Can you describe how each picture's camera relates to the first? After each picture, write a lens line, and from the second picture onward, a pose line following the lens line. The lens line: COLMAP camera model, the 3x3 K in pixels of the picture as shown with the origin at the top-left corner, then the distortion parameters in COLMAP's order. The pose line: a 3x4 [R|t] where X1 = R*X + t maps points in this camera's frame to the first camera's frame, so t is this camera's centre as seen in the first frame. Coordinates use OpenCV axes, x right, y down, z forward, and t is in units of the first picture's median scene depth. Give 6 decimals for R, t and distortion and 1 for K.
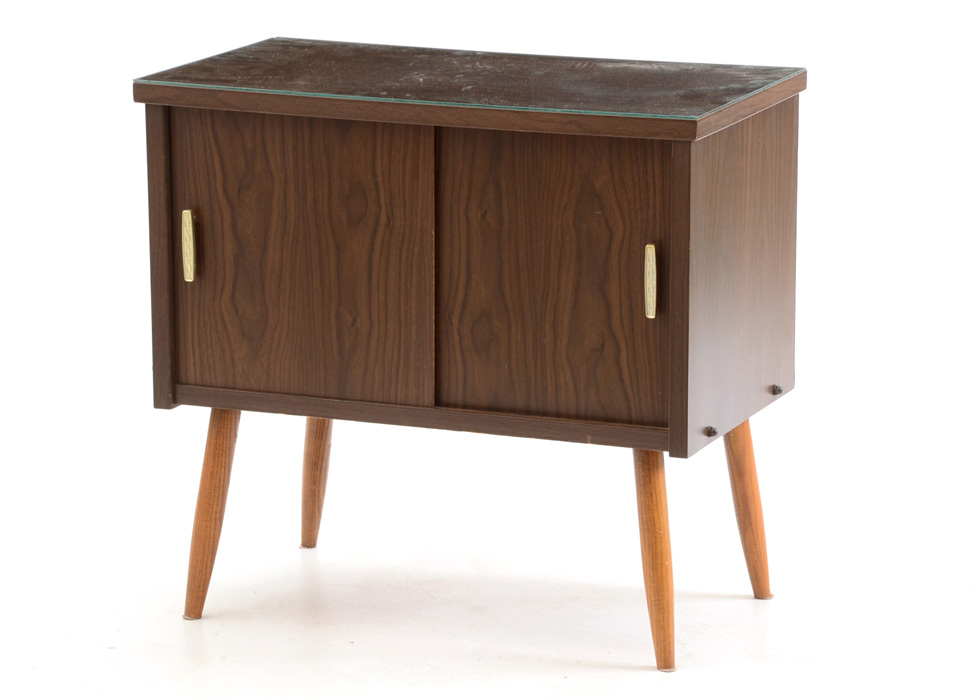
lens RADIAL K [[4024.8, 0, 509.4], [0, 4024.8, 348.7], [0, 0, 1]] dist [0.991258, -1.928904]
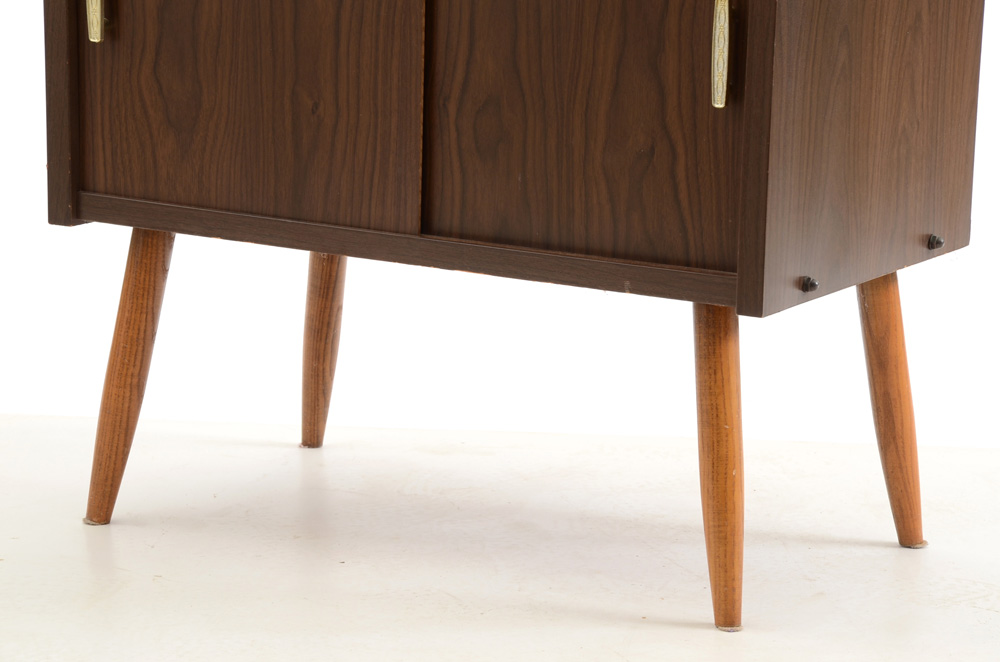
lens RADIAL K [[3867.5, 0, 500.0], [0, 3867.5, 331.0], [0, 0, 1]] dist [1.247024, 3.333192]
pose [[0.990150, 0.050415, -0.130622, 0.083790], [-0.052604, 0.998526, -0.013358, 0.039497], [0.129756, 0.020098, 0.991342, 0.335537]]
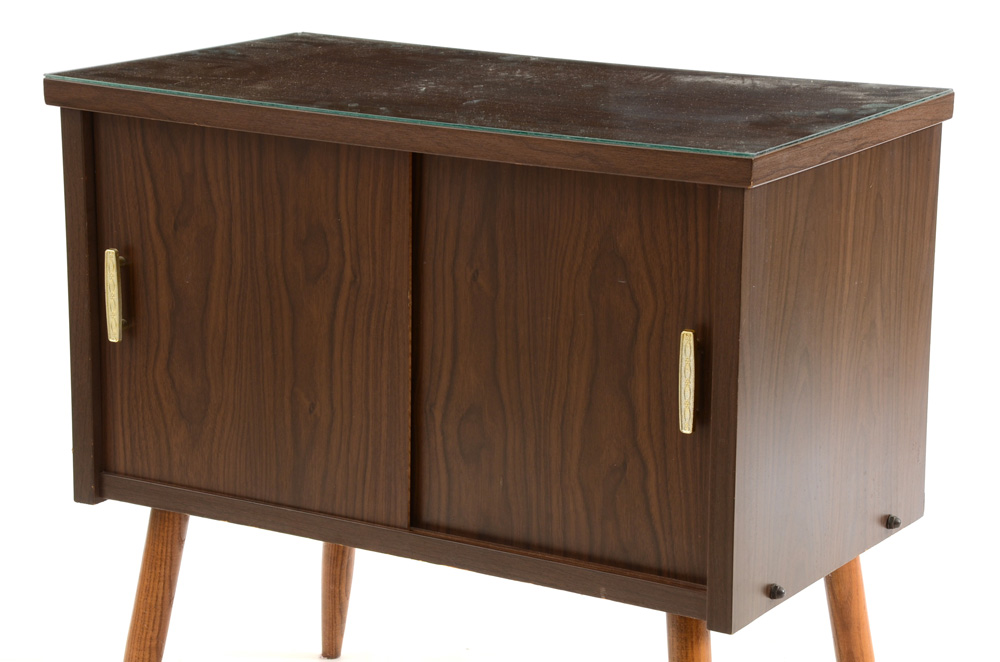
lens RADIAL K [[2725.7, 0, 500.0], [0, 2725.7, 331.0], [0, 0, 1]] dist [0.653836, 0.541809]
pose [[0.987267, 0.047051, -0.151952, 0.073014], [-0.044354, 0.998793, 0.021091, -0.033371], [0.152761, -0.014083, 0.988163, 0.503379]]
